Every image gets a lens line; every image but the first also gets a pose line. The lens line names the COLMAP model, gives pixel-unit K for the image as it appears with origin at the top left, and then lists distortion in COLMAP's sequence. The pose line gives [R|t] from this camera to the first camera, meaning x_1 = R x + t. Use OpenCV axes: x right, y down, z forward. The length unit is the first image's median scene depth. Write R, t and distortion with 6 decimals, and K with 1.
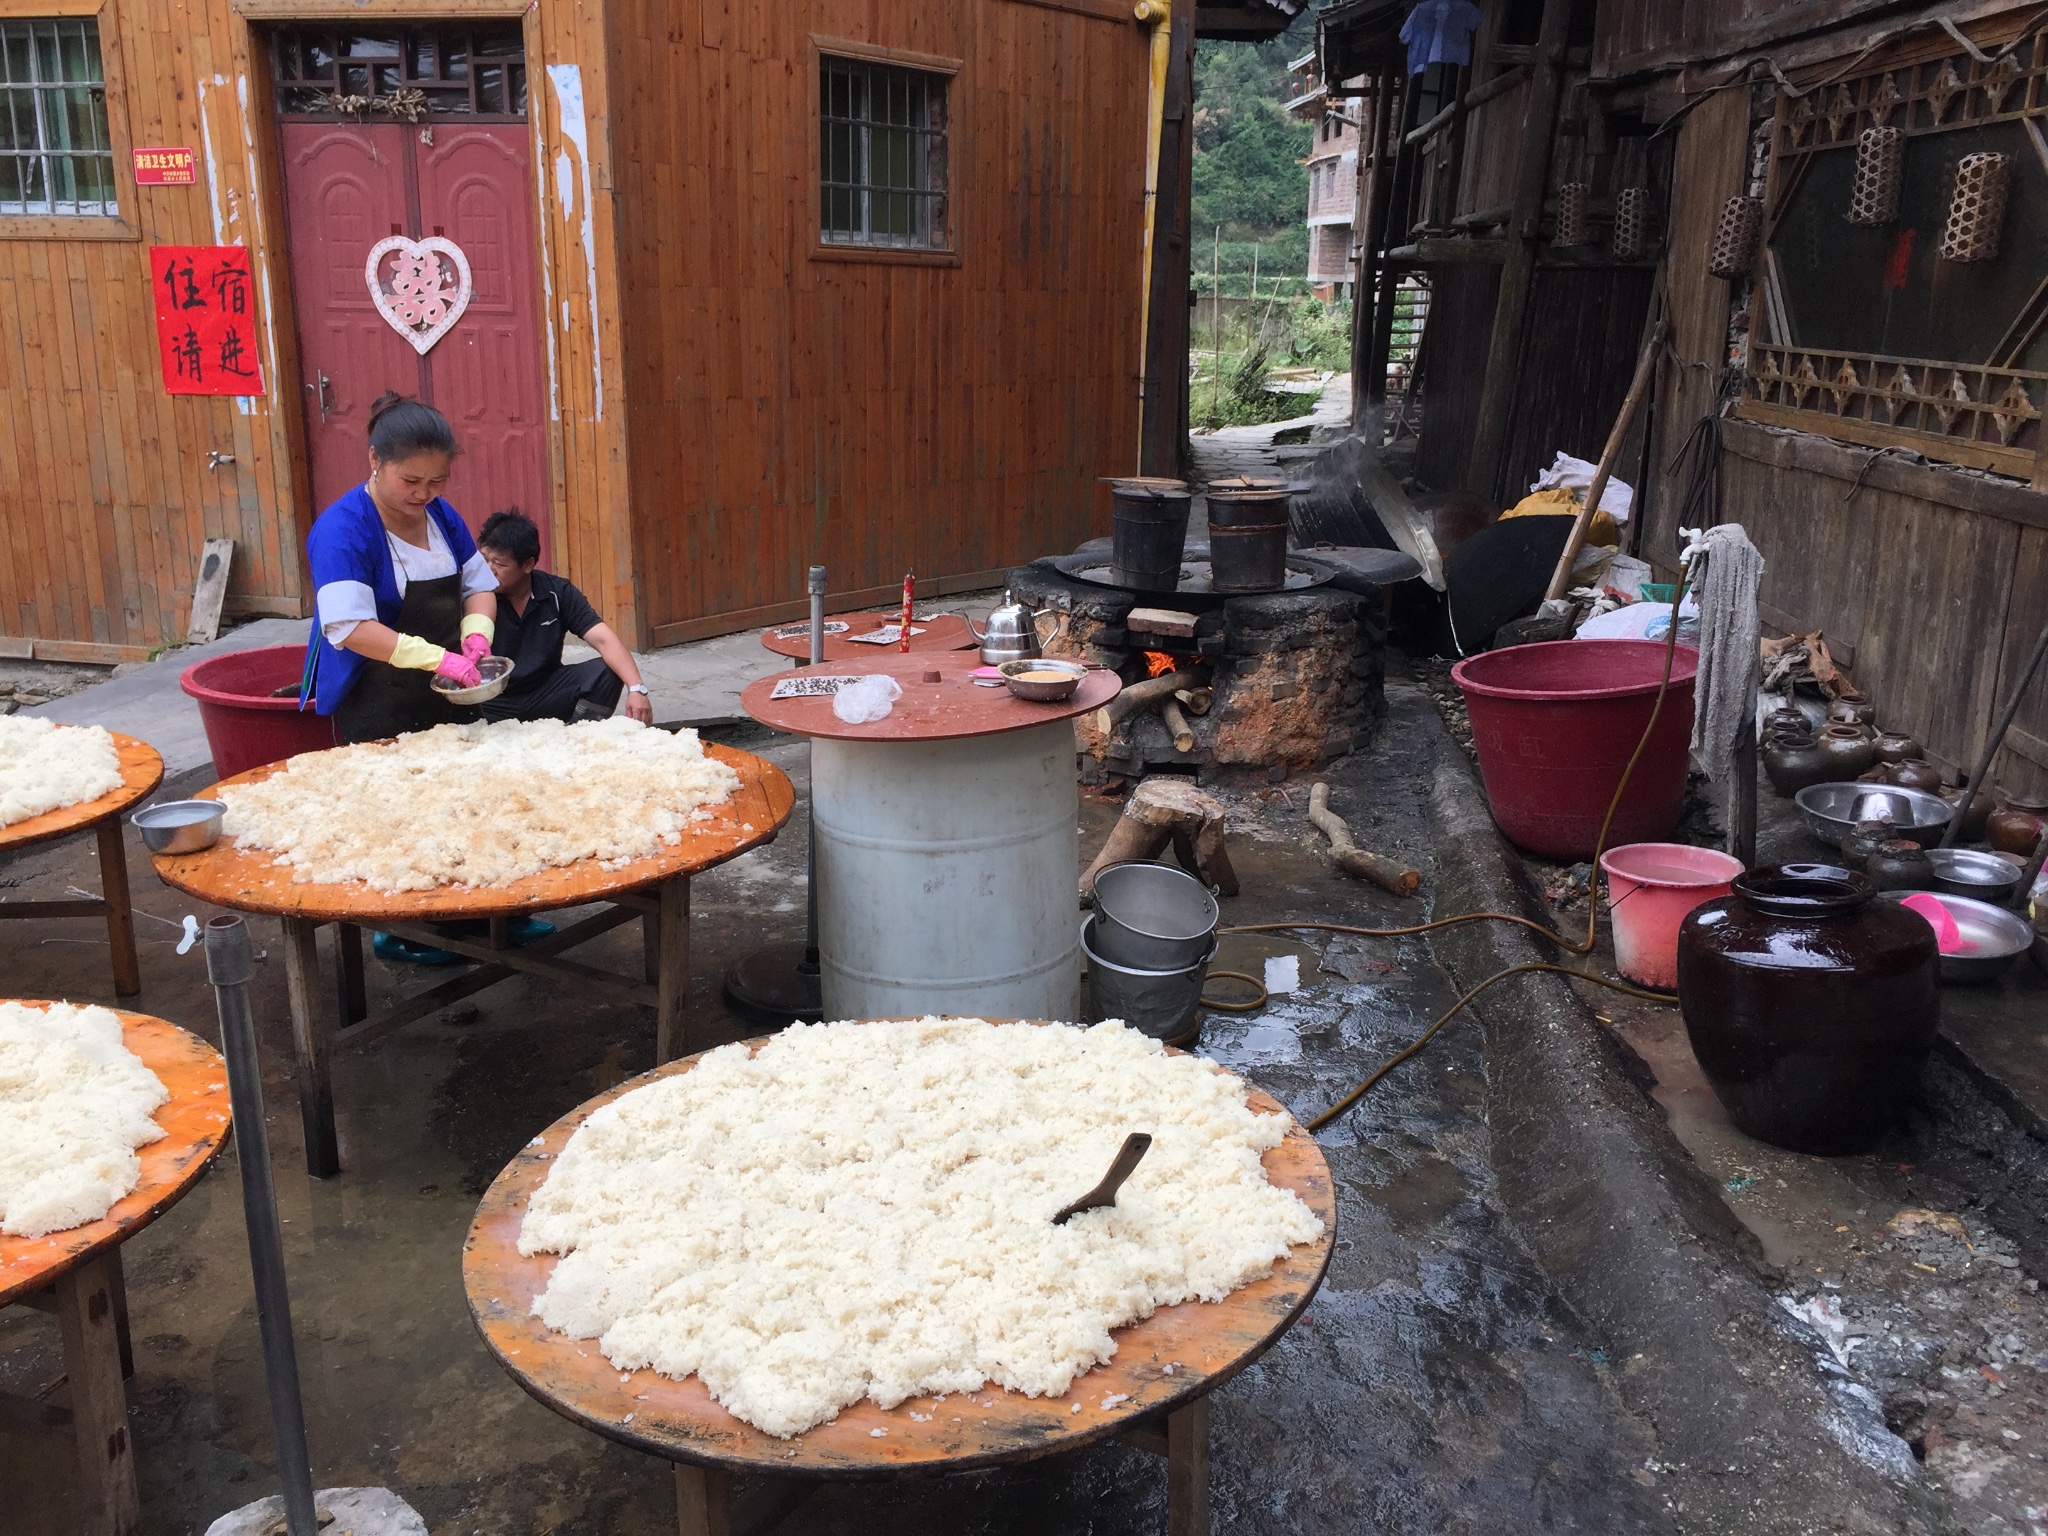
lens RADIAL K [[1737.7, 0, 1030.5], [0, 1737.7, 758.5], [0, 0, 1]] dist [0.077208, -0.107502]
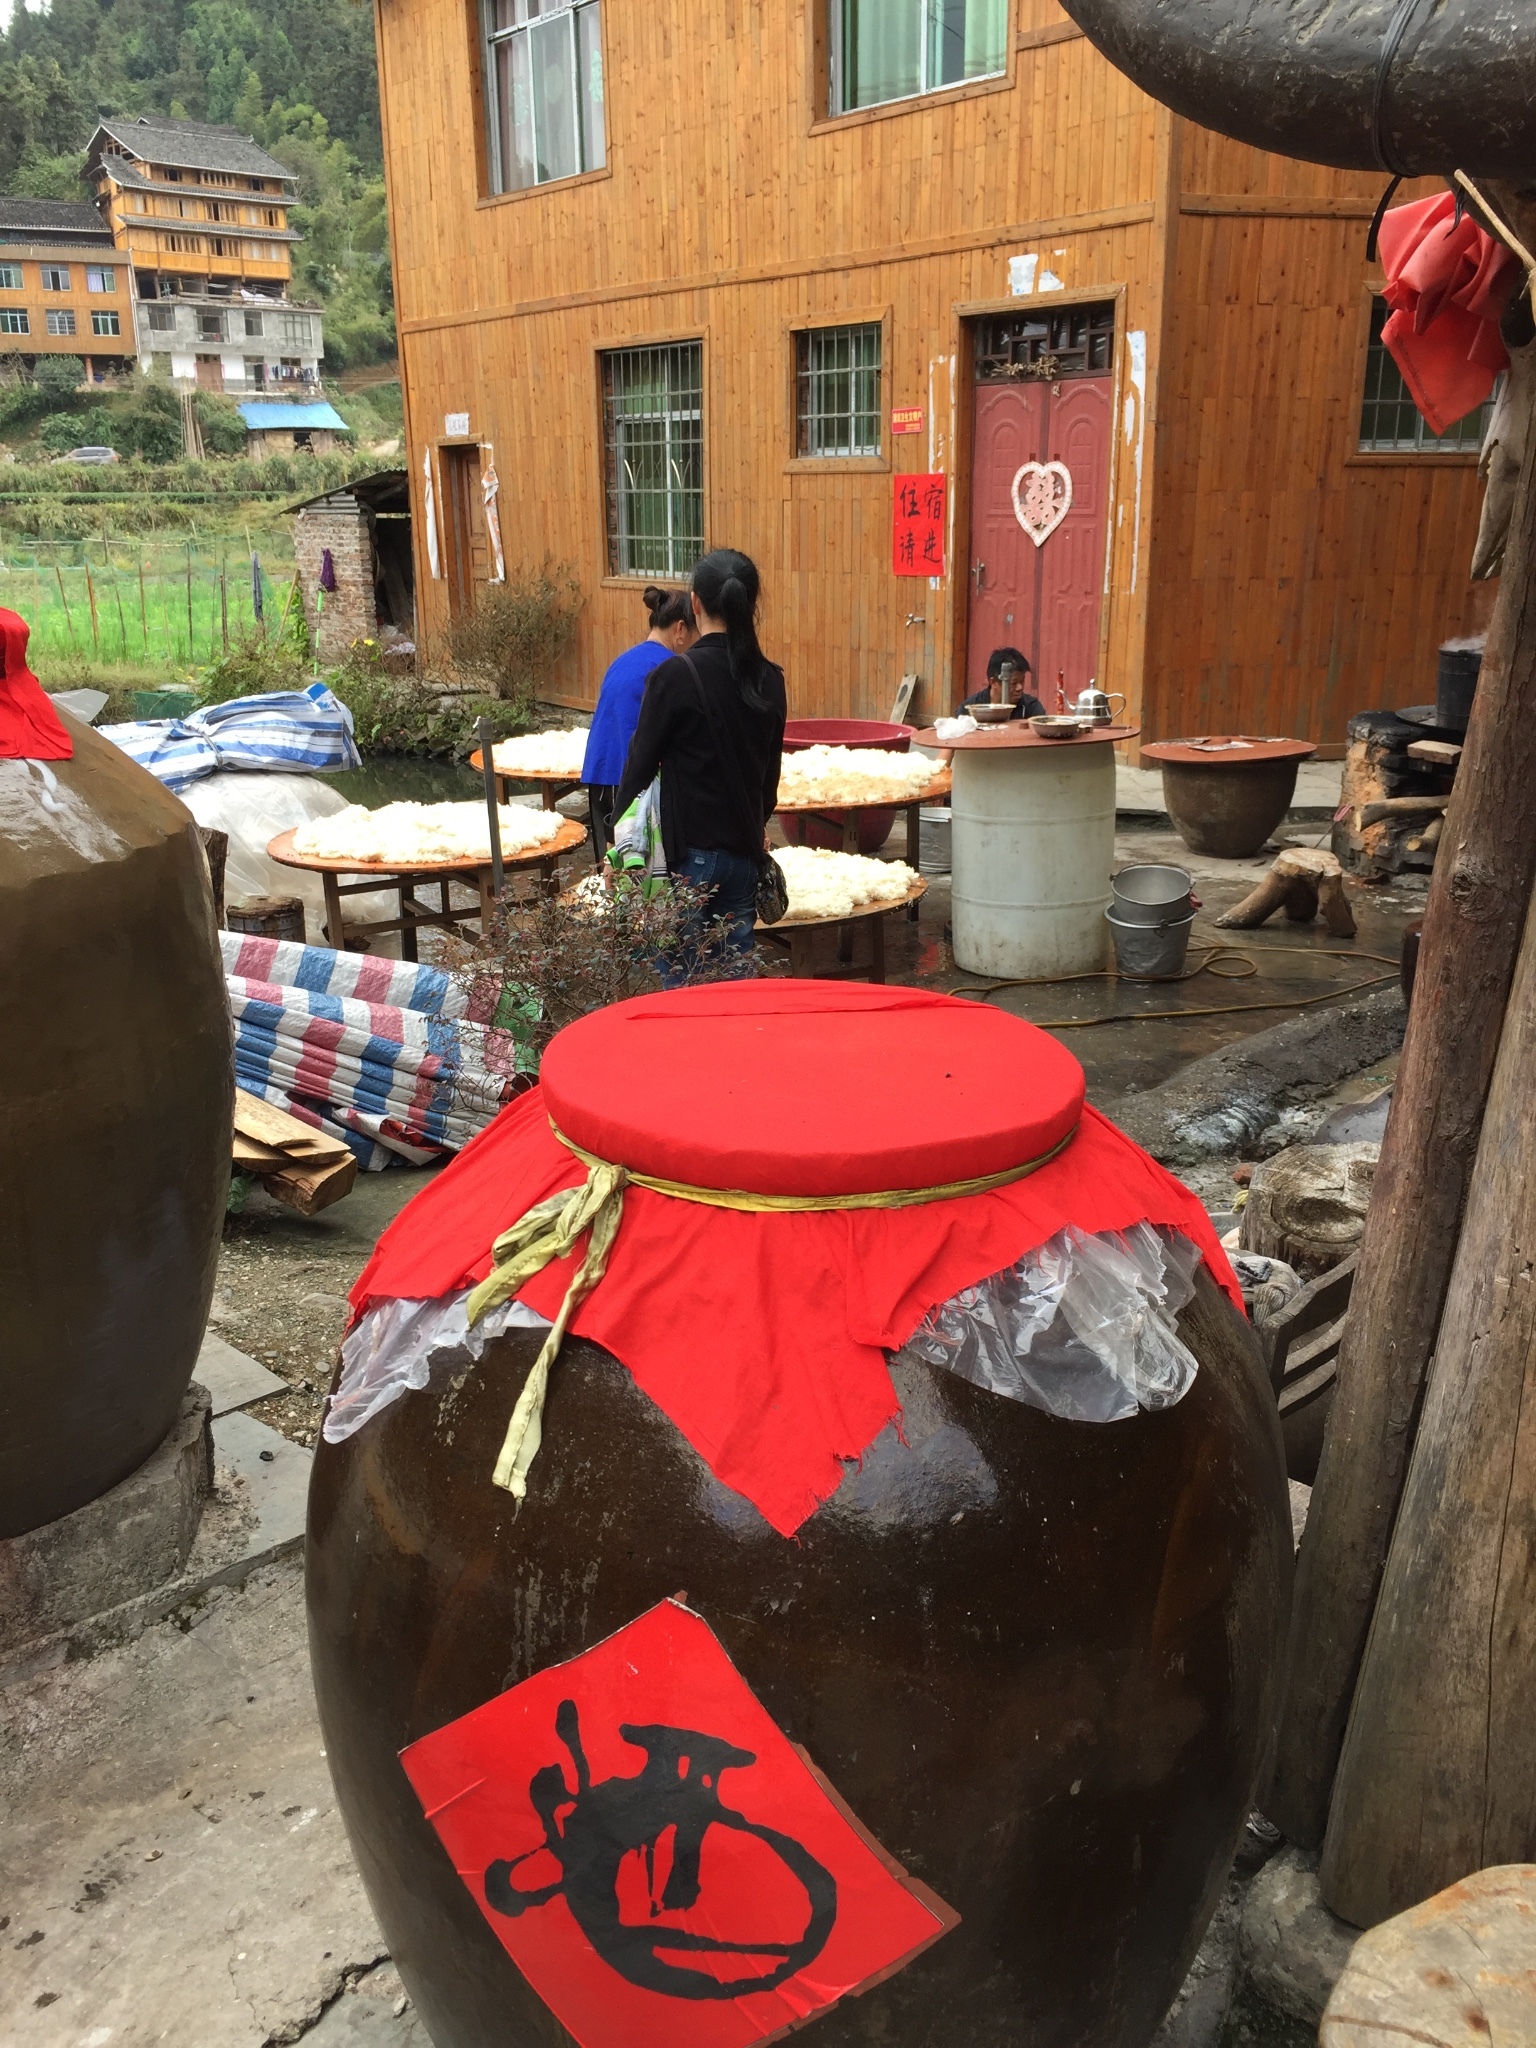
lens RADIAL K [[1737.7, 0, 776.7], [0, 1737.7, 1069.8], [0, 0, 1]] dist [0.077208, -0.107502]
pose [[0.771209, 0.179961, -0.610615, 0.439324], [-0.147825, 0.983616, 0.103189, 0.073149], [0.619180, 0.010684, 0.785176, -0.244069]]
